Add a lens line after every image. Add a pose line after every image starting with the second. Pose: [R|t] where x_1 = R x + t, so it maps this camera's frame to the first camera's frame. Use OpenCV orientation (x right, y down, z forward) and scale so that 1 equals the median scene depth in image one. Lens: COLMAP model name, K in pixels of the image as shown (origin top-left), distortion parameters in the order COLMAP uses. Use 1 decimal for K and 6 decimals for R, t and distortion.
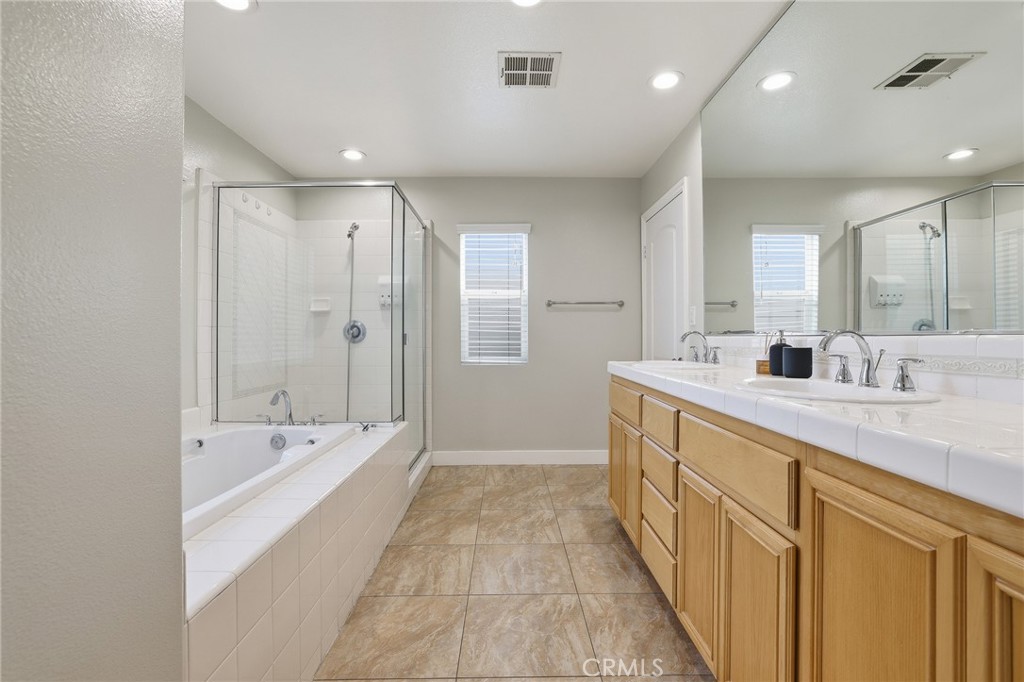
lens RADIAL K [[441.4, 0, 512.3], [0, 441.4, 338.4], [0, 0, 1]] dist [-0.040511, 0.012338]
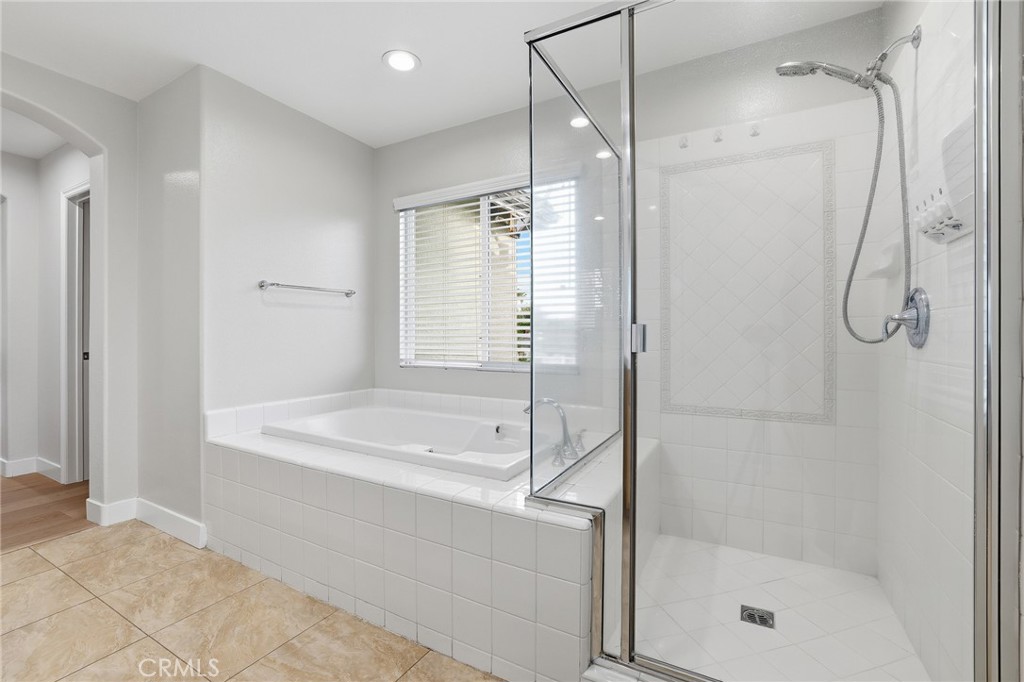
lens RADIAL K [[441.4, 0, 512.3], [0, 441.4, 338.4], [0, 0, 1]] dist [-0.040511, 0.012338]
pose [[-0.497638, 0.007835, -0.867349, 0.257328], [0.000354, 0.999961, 0.008830, -0.000261], [0.867385, 0.004087, -0.497621, 1.693623]]
